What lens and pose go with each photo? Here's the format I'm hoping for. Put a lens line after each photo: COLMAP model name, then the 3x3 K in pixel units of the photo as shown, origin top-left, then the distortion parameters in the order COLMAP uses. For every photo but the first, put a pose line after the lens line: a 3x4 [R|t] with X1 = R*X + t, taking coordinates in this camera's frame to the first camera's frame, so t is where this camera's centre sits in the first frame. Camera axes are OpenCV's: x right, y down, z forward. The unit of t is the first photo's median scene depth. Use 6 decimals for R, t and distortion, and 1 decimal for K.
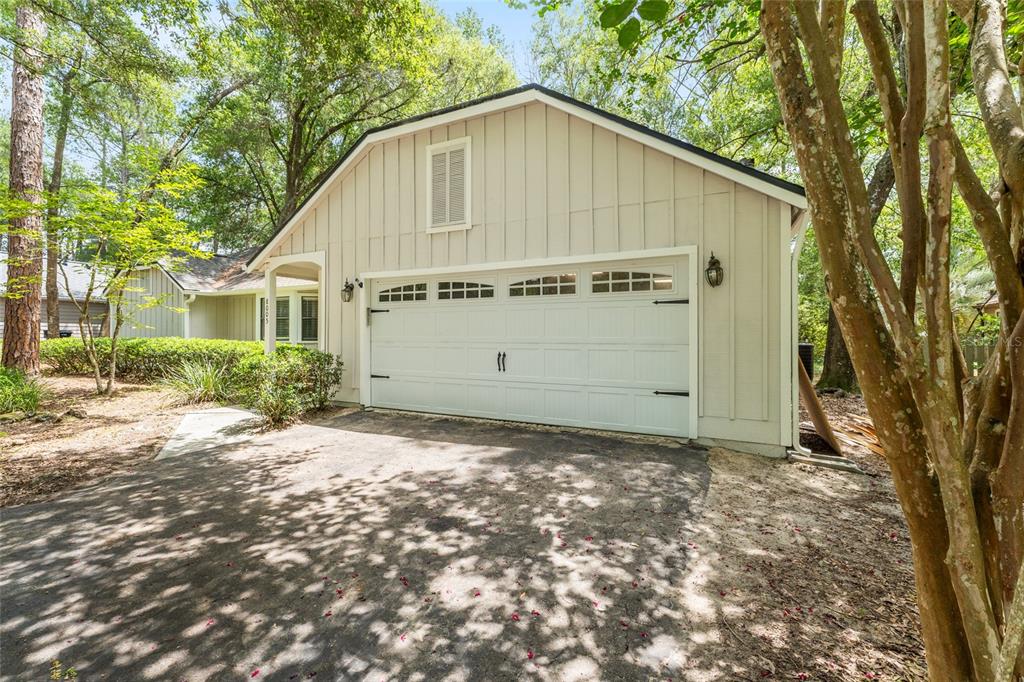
lens RADIAL K [[420.0, 0, 509.4], [0, 420.0, 321.2], [0, 0, 1]] dist [0.000737, 0.000126]
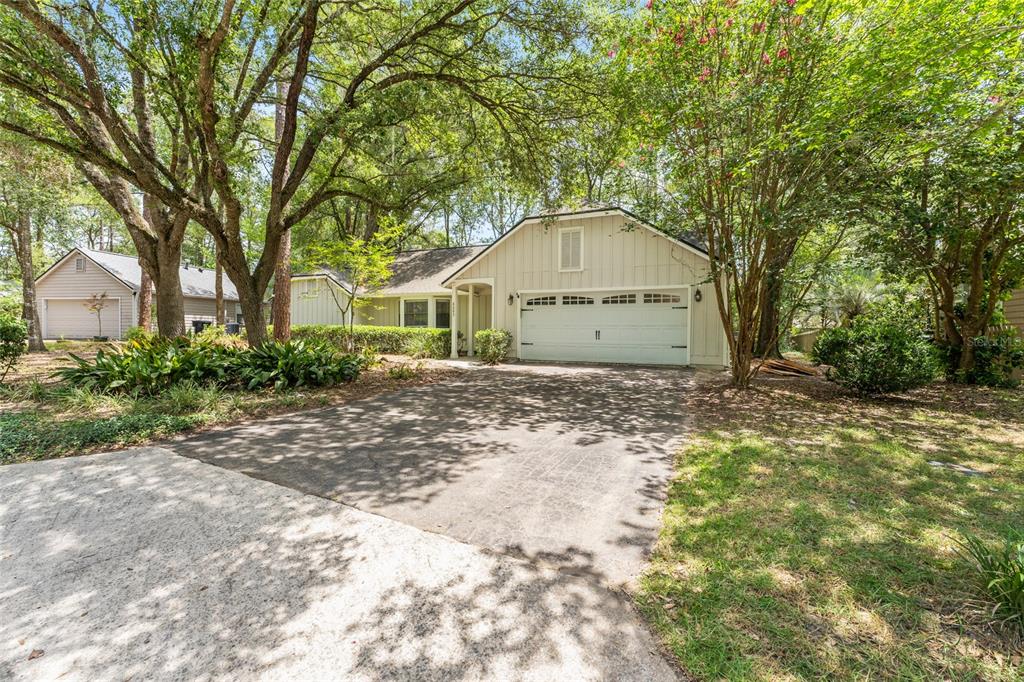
lens RADIAL K [[409.7, 0, 511.7], [0, 409.7, 334.6], [0, 0, 1]] dist [-0.000918, -0.000124]
pose [[0.999447, 0.008813, 0.032049, -0.488087], [-0.009958, 0.999311, 0.035768, 0.024603], [-0.031712, -0.036067, 0.998846, -0.985117]]
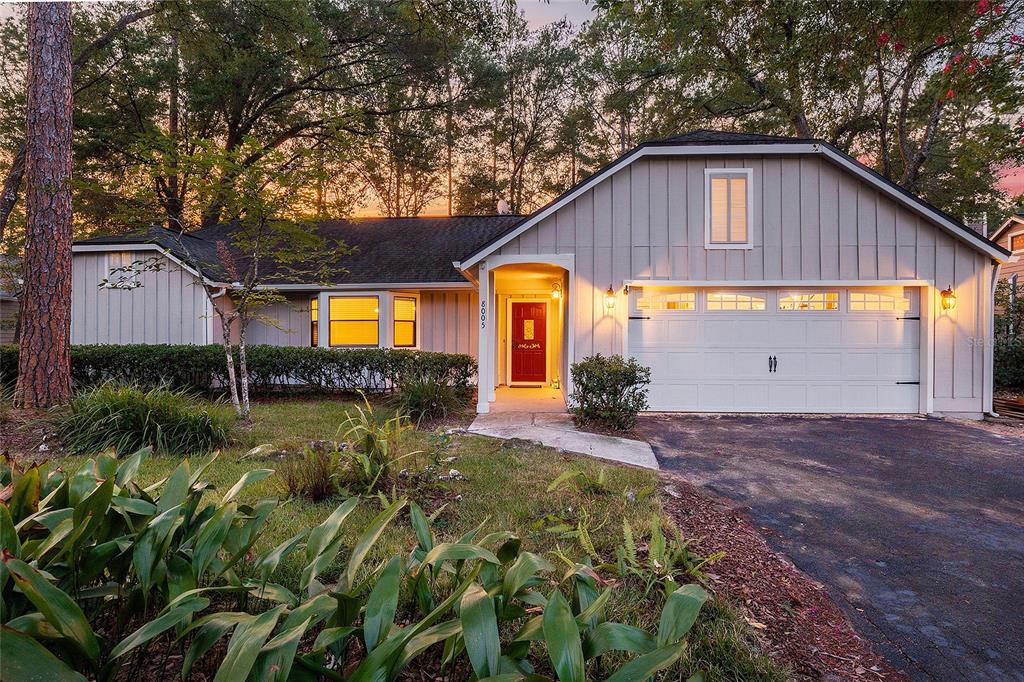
lens RADIAL K [[409.7, 0, 511.7], [0, 409.7, 334.6], [0, 0, 1]] dist [-0.000918, -0.000124]
pose [[0.923610, 0.018689, 0.382878, -1.089721], [-0.017530, 0.999825, -0.006516, 0.033239], [-0.382933, -0.000694, 0.923776, 0.205385]]
